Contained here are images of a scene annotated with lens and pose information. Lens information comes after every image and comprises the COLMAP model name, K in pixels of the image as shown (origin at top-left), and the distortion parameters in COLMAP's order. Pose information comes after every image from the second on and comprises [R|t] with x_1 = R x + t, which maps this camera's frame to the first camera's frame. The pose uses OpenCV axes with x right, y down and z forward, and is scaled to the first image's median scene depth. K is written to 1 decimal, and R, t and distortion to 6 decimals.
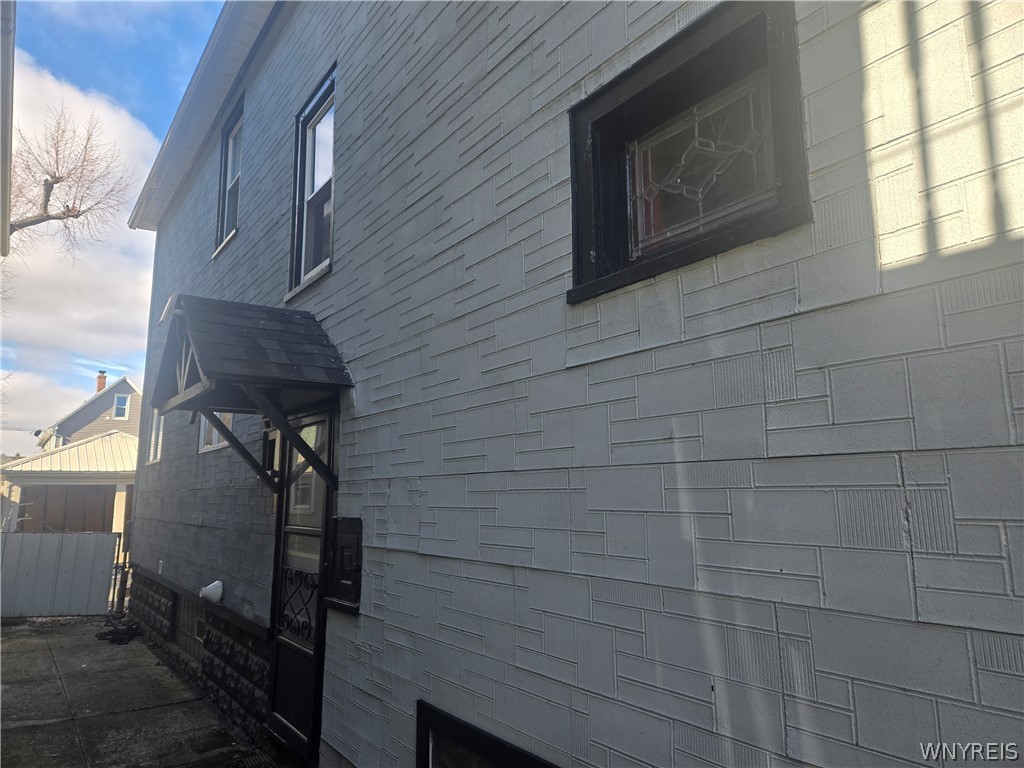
lens RADIAL K [[687.7, 0, 507.8], [0, 687.7, 382.8], [0, 0, 1]] dist [0.064070, -0.042919]
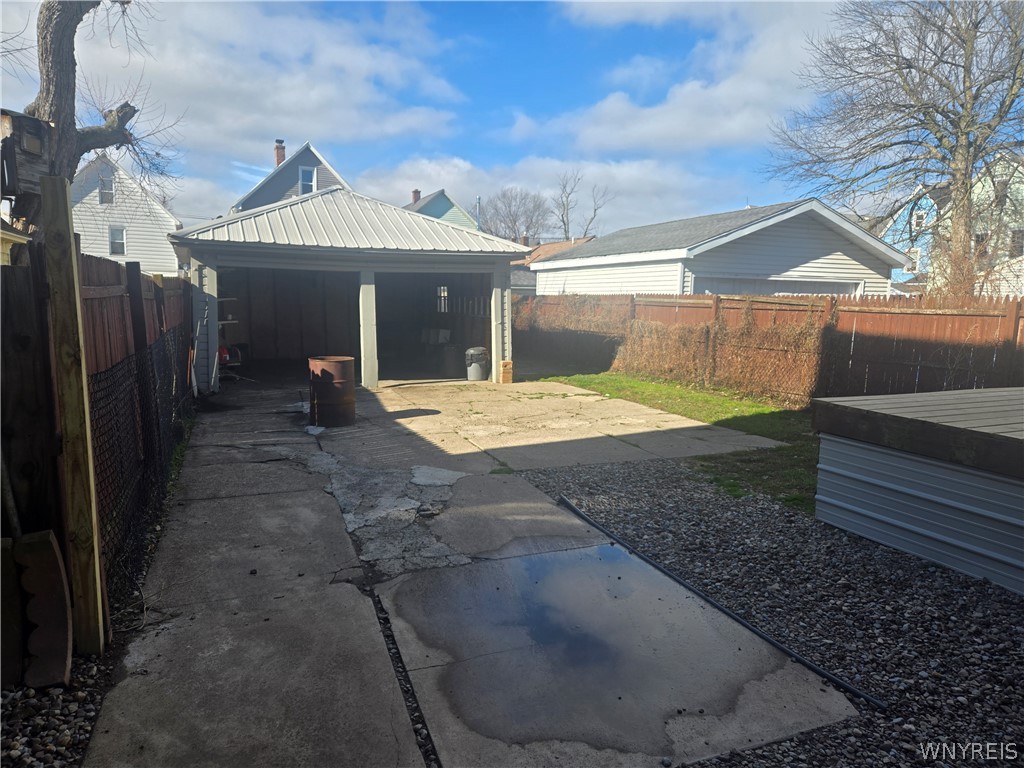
lens RADIAL K [[687.7, 0, 509.3], [0, 687.7, 380.5], [0, 0, 1]] dist [0.064070, -0.042919]
pose [[0.980686, 0.050960, -0.188831, -0.321525], [0.001943, 0.962874, 0.269943, 0.076834], [0.195577, -0.265097, 0.944179, 0.450749]]
